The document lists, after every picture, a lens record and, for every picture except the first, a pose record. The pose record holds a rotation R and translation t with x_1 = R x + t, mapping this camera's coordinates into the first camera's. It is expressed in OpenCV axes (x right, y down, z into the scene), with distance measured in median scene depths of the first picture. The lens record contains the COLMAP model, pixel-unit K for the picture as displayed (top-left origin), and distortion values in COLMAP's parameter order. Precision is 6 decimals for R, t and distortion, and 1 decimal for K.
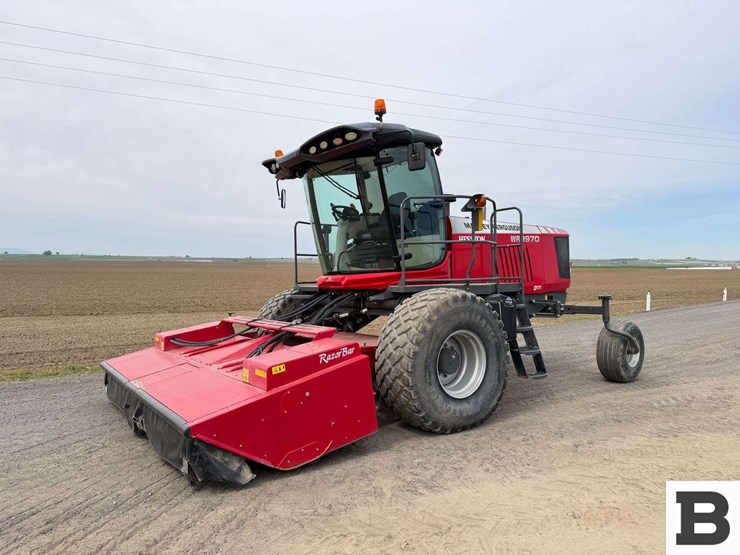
lens RADIAL K [[526.7, 0, 366.2], [0, 526.7, 280.2], [0, 0, 1]] dist [0.047993, -0.061692]
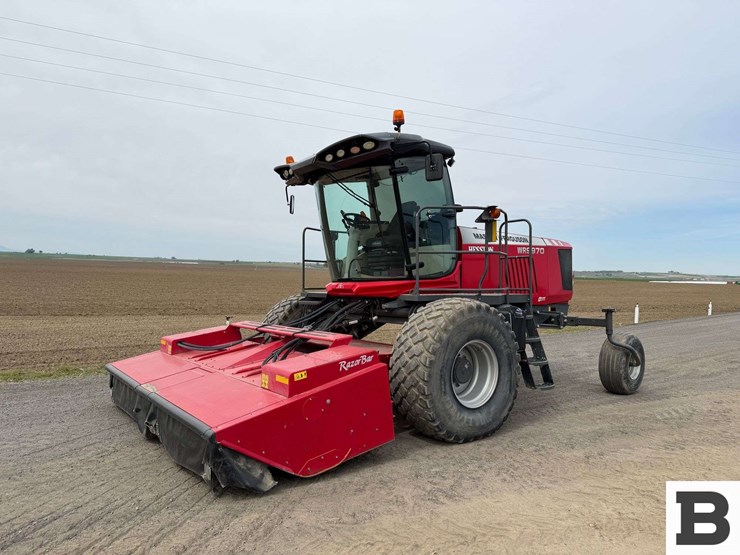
lens RADIAL K [[526.7, 0, 366.2], [0, 526.7, 280.2], [0, 0, 1]] dist [0.047993, -0.061692]
pose [[0.999424, 0.023033, 0.024912, -0.053156], [-0.022743, 0.999671, -0.011887, -0.002882], [-0.025178, 0.011314, 0.999619, -0.004178]]
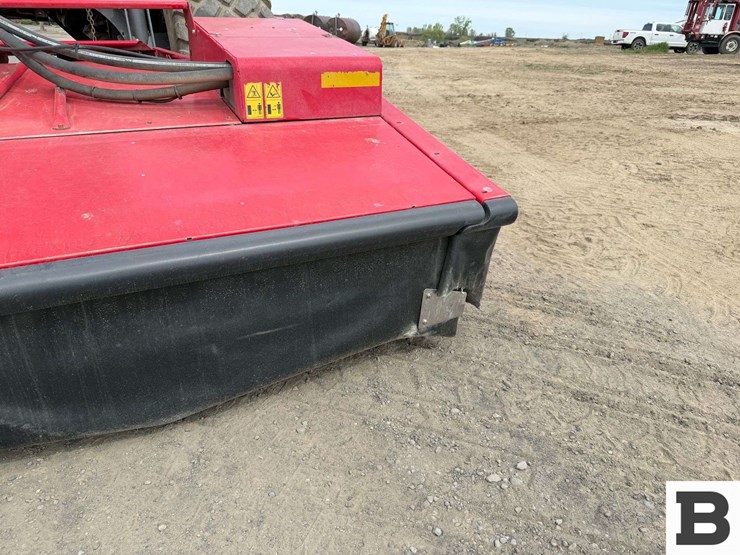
lens RADIAL K [[526.7, 0, 366.2], [0, 526.7, 280.2], [0, 0, 1]] dist [0.047993, -0.061692]
pose [[0.154158, -0.413818, 0.897212, -0.493821], [-0.013172, 0.907126, 0.420654, 0.109885], [-0.987958, -0.076665, 0.134390, 0.703055]]
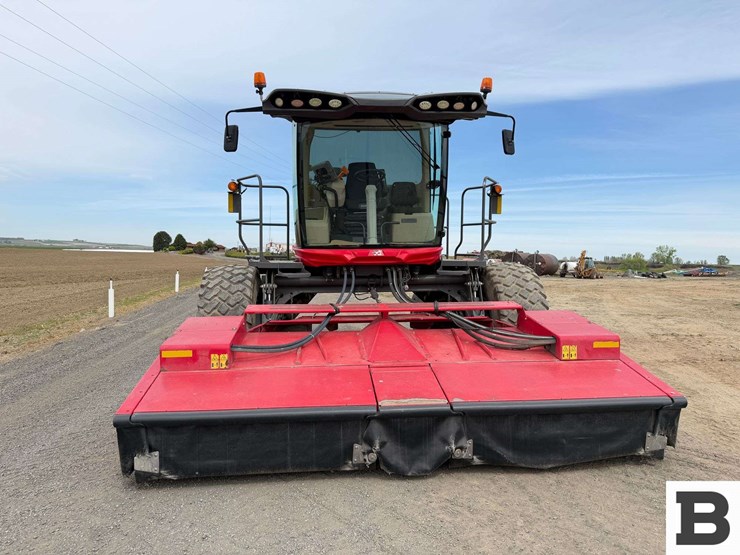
lens RADIAL K [[526.7, 0, 366.2], [0, 526.7, 280.2], [0, 0, 1]] dist [0.047993, -0.061692]
pose [[0.484816, -0.029600, 0.874115, -0.998214], [-0.001015, 0.999407, 0.034406, 0.014731], [-0.874616, -0.017568, 0.484499, 0.697828]]
